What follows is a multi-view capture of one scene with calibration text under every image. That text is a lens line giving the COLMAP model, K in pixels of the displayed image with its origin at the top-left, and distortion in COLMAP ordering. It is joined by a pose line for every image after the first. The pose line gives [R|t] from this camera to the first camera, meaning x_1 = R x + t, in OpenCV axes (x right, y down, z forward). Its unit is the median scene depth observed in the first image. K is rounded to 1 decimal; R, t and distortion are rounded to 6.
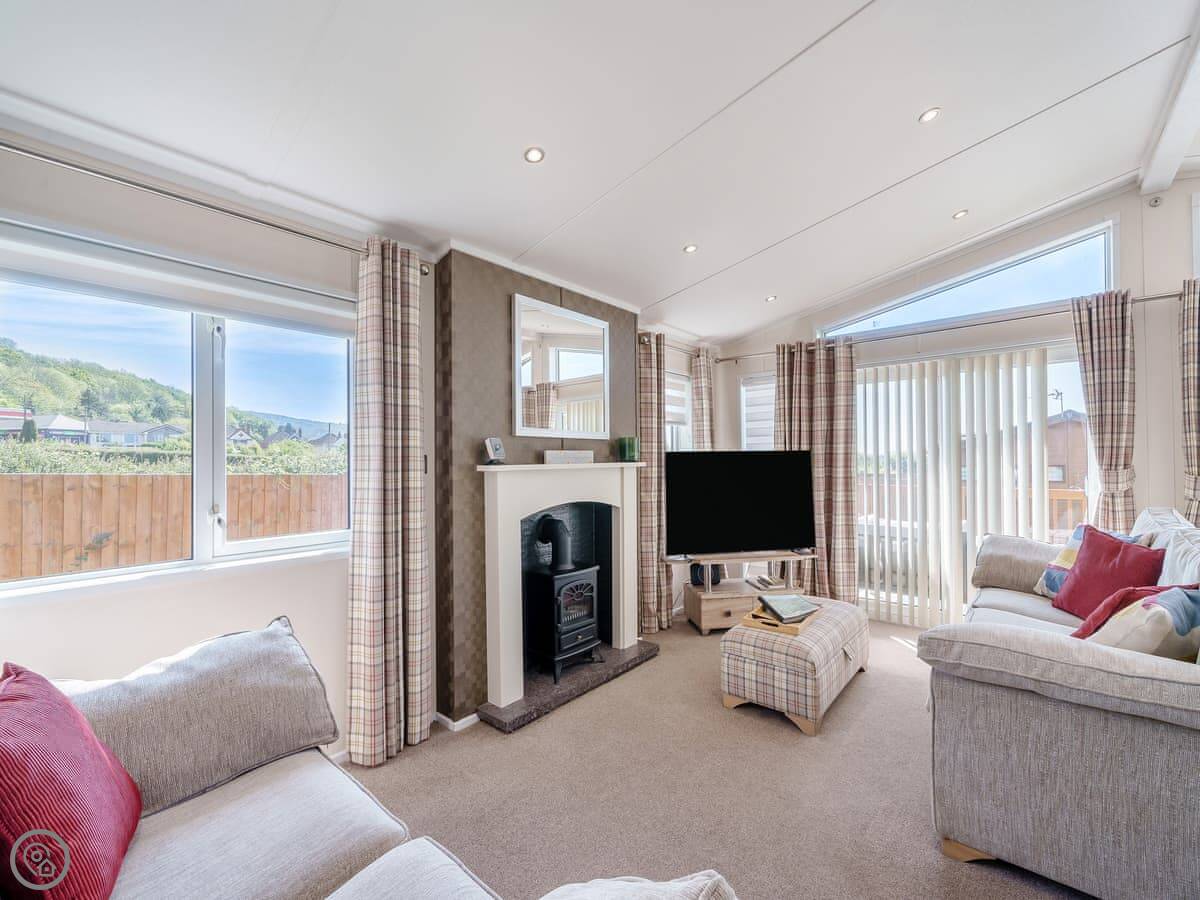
lens RADIAL K [[506.2, 0, 599.3], [0, 506.2, 456.5], [0, 0, 1]] dist [-0.000157, 0.000233]
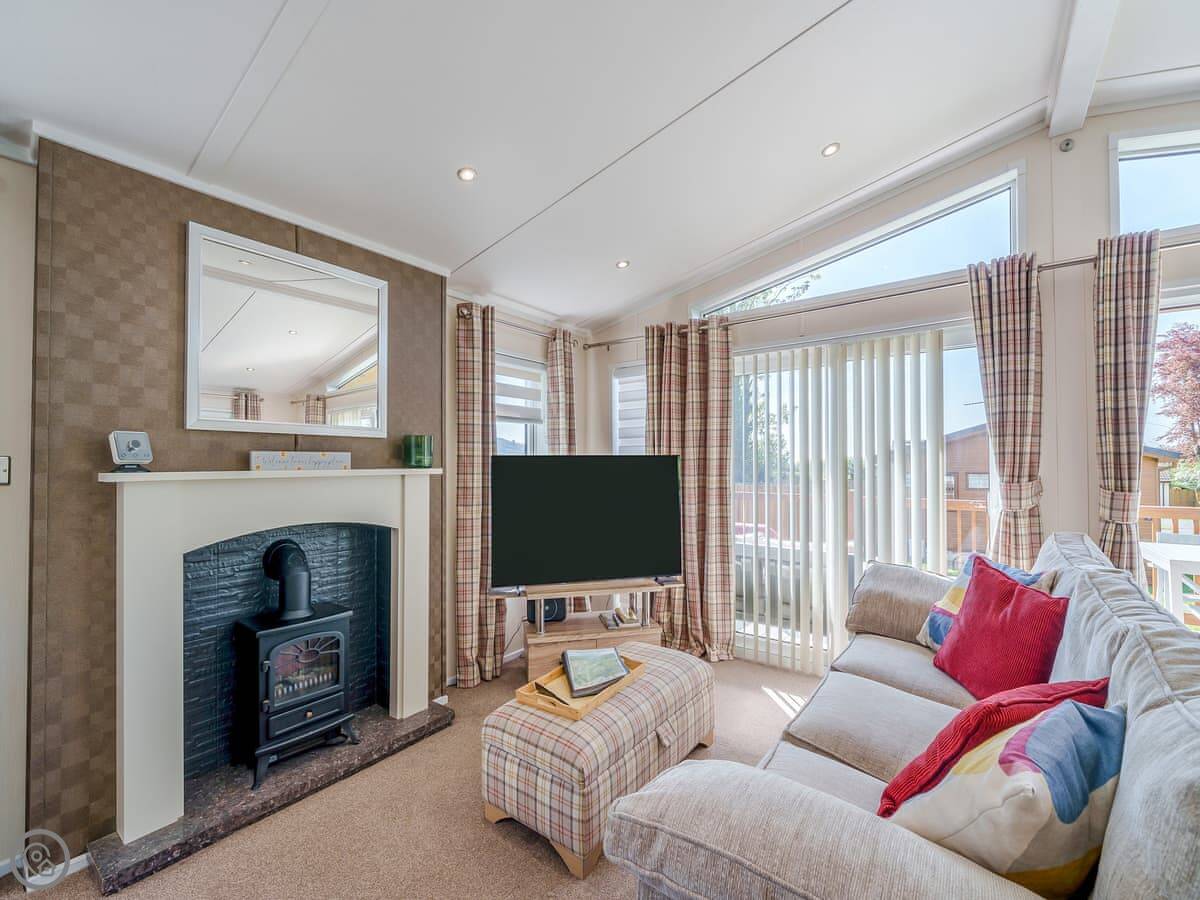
lens RADIAL K [[507.5, 0, 600.0], [0, 507.5, 457.8], [0, 0, 1]] dist [-0.000440, 0.000170]
pose [[0.997630, 0.007790, 0.068371, 0.289579], [-0.007418, 0.999956, -0.005681, -0.002231], [-0.068412, 0.005161, 0.997644, 0.235927]]
